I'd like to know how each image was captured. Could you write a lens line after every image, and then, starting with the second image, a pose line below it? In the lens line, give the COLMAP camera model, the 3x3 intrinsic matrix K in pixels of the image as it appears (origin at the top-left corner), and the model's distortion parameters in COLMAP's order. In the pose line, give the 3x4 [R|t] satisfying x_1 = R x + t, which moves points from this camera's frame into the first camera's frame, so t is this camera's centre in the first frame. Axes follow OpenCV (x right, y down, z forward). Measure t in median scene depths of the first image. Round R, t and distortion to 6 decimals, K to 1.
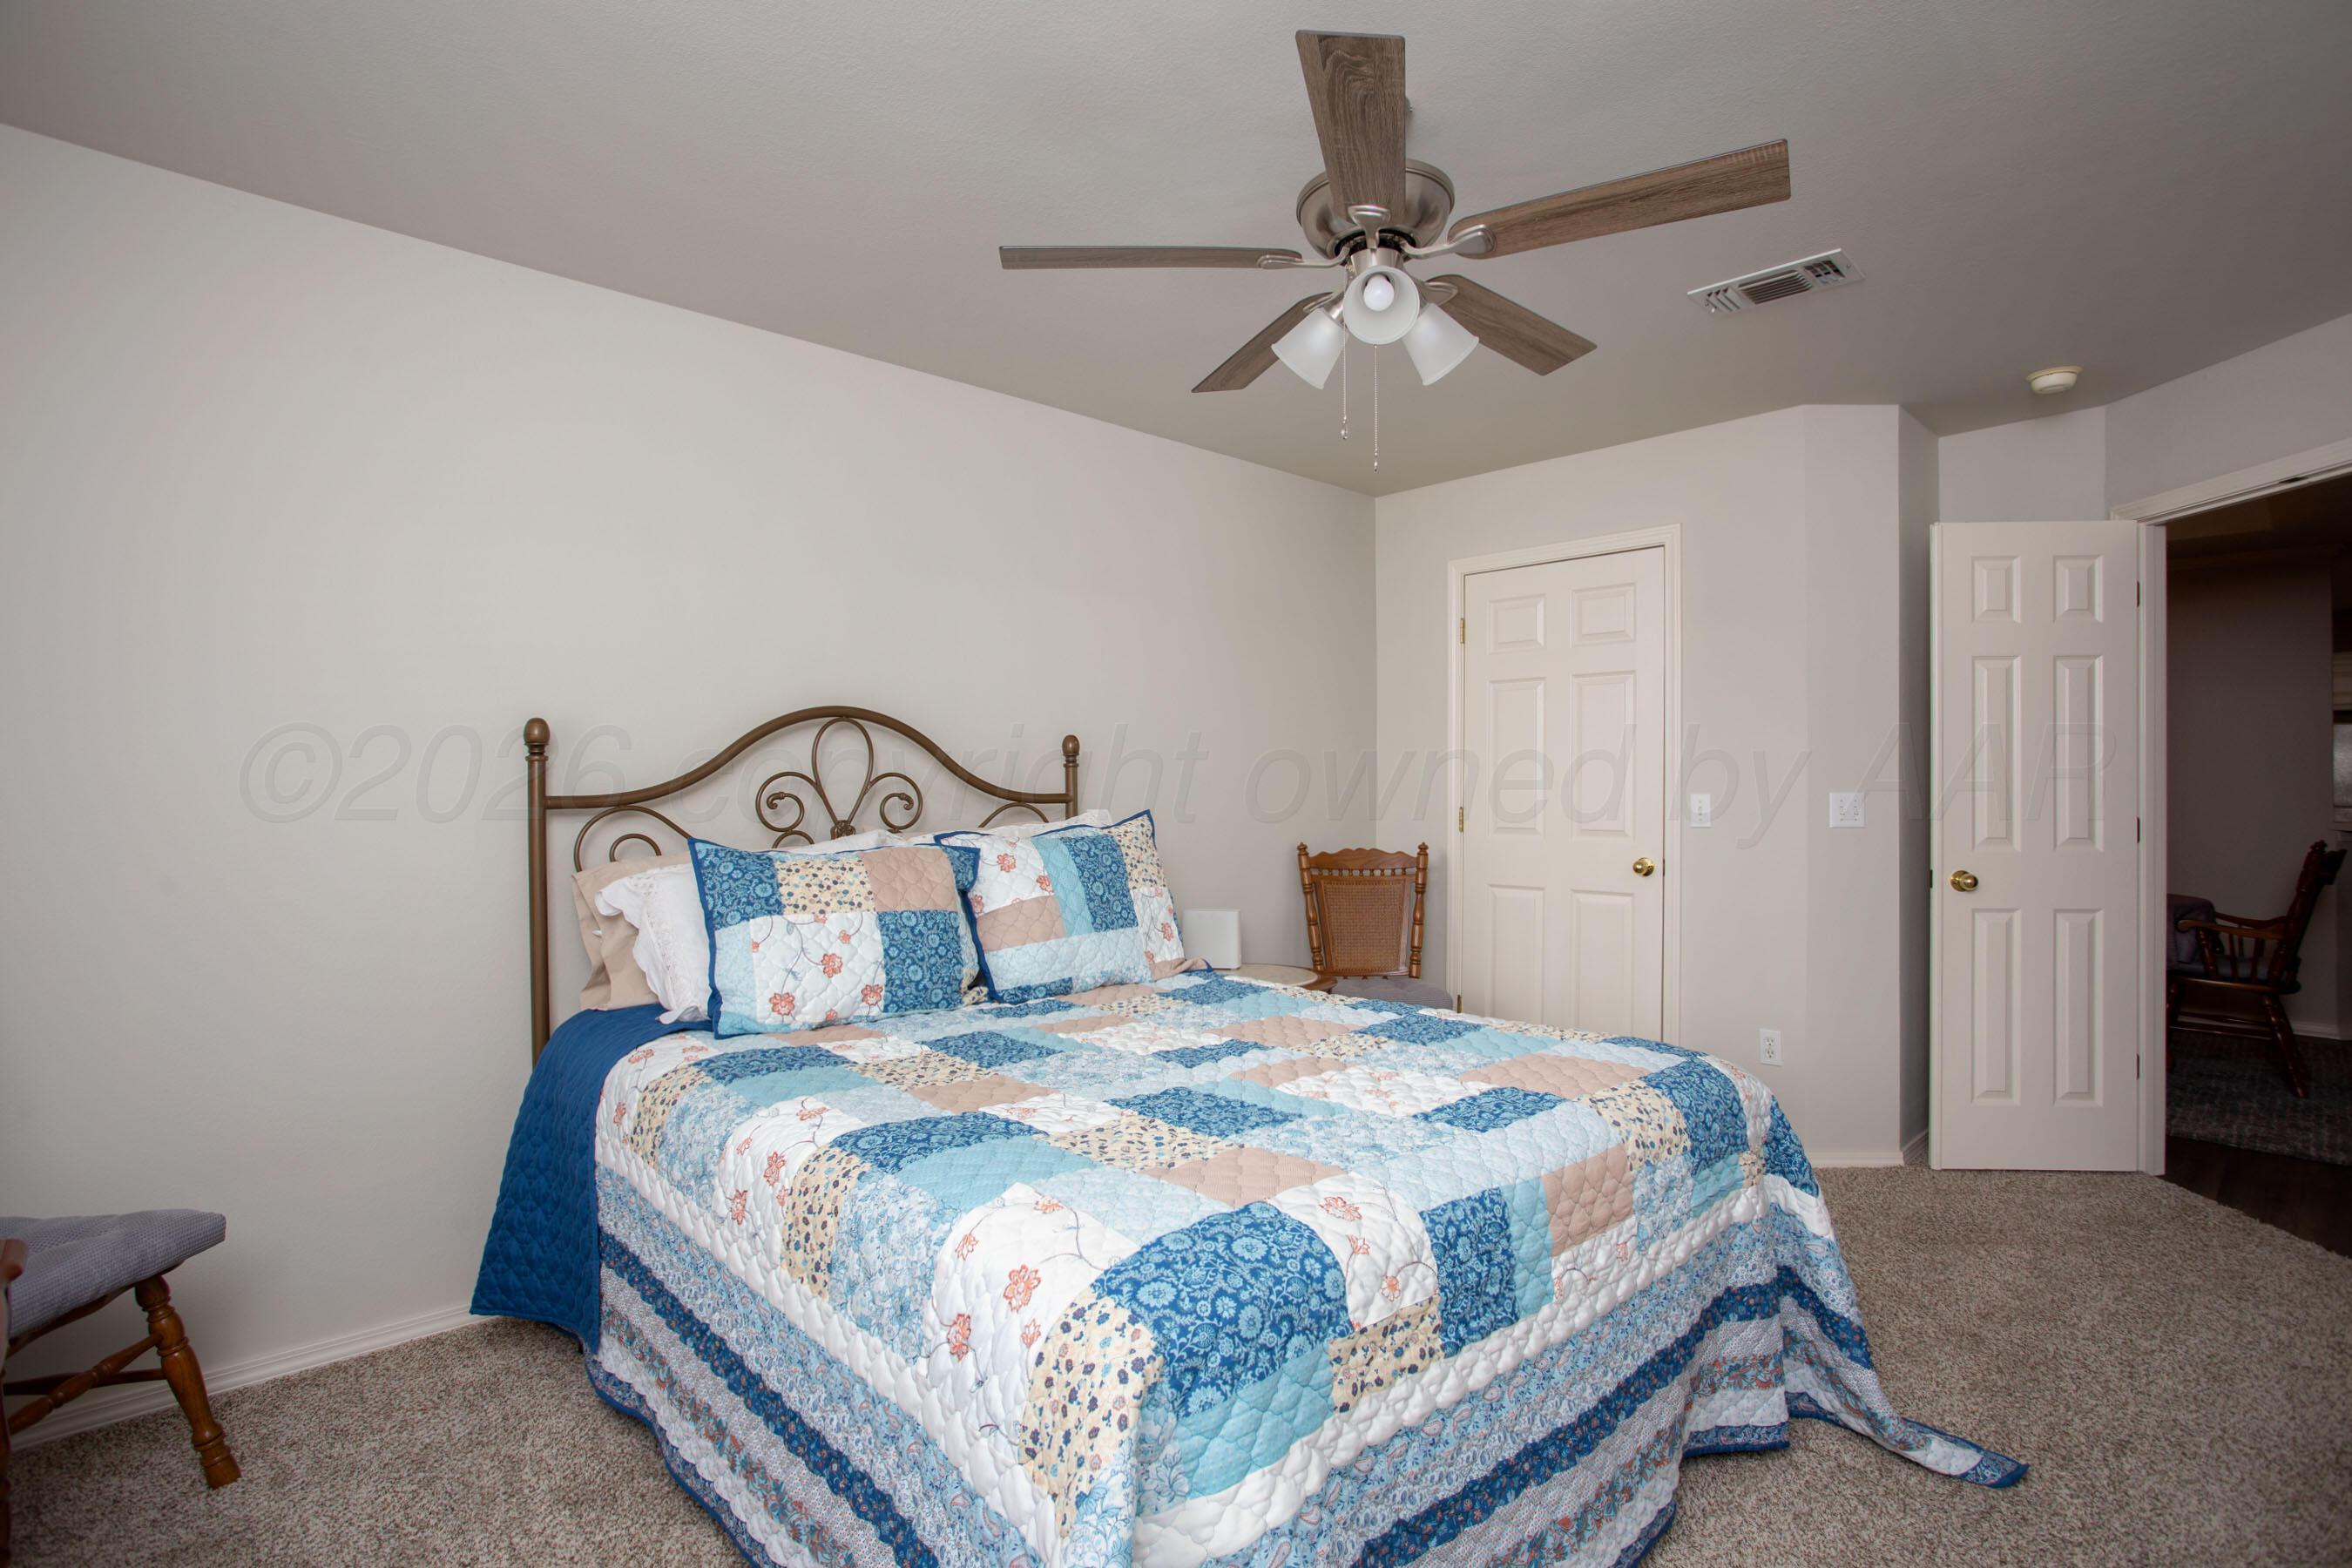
lens RADIAL K [[1165.4, 0, 1176.0], [0, 1165.4, 784.0], [0, 0, 1]] dist [-0.048118, 0.000130]
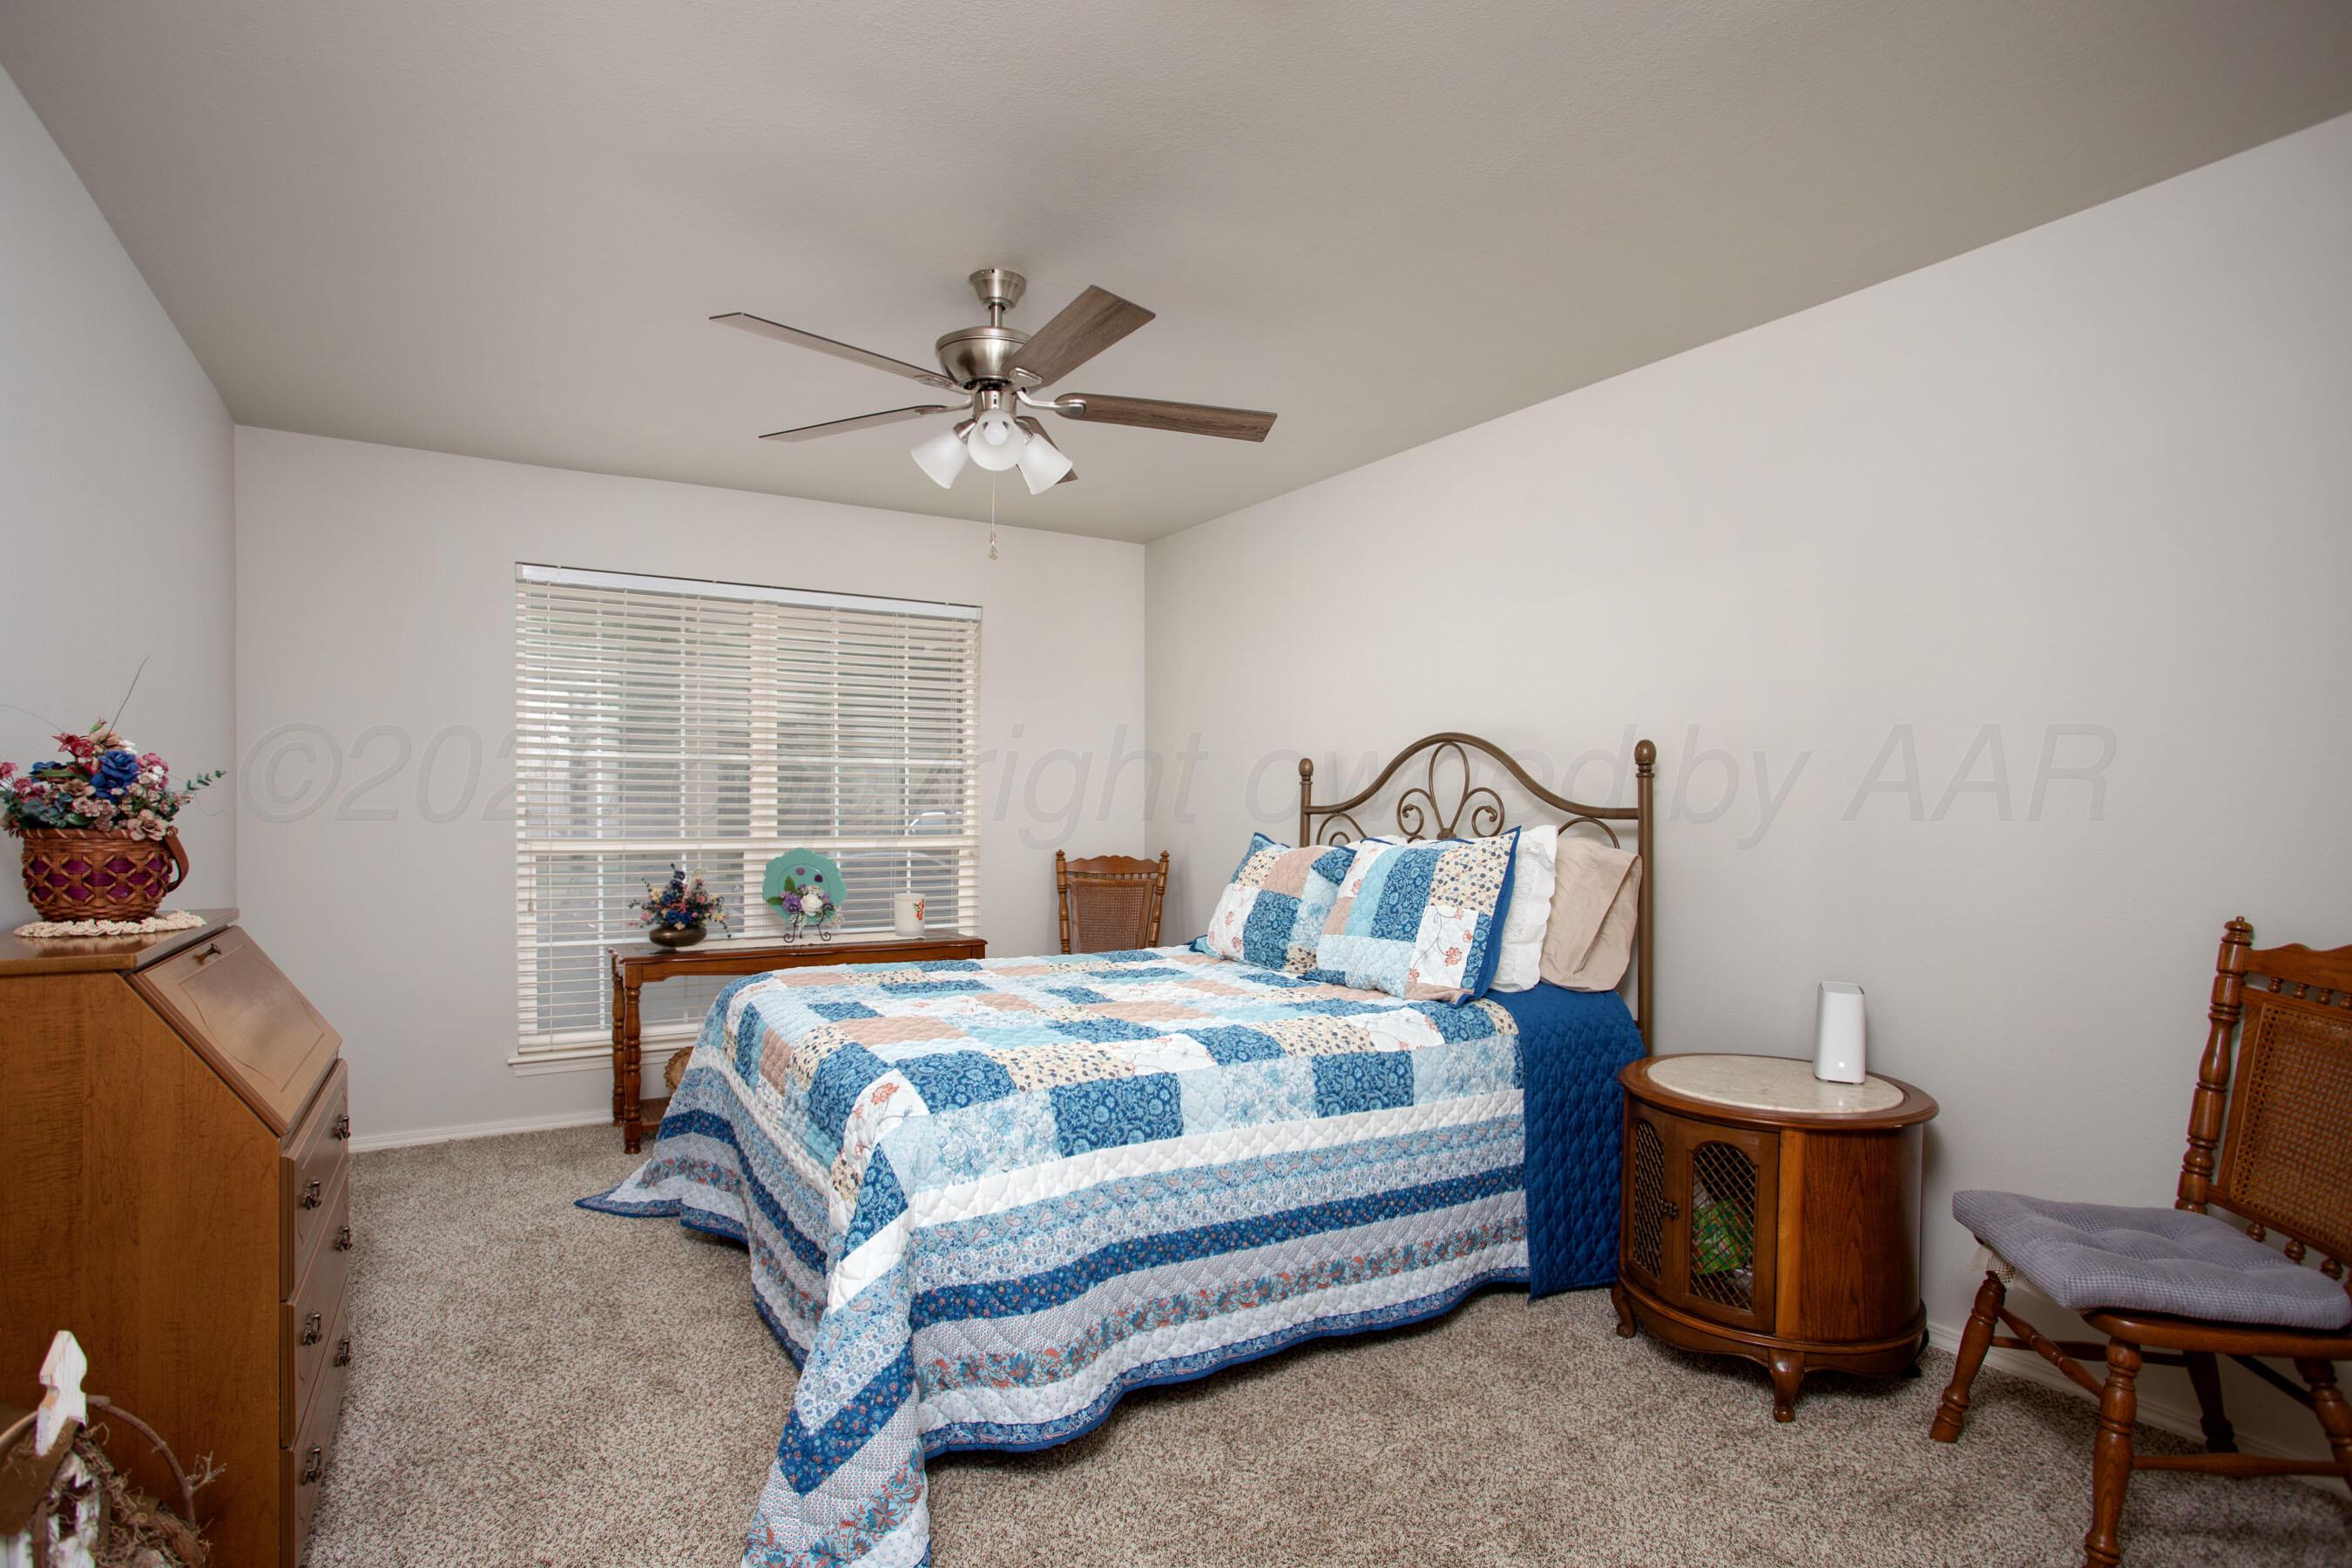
lens RADIAL K [[1165.4, 0, 1176.0], [0, 1165.4, 784.0], [0, 0, 1]] dist [-0.048118, 0.000130]
pose [[-0.213712, -0.009230, -0.976853, 0.945673], [0.004630, 0.999935, -0.010461, -0.002914], [0.976886, -0.006759, -0.213655, 0.979760]]
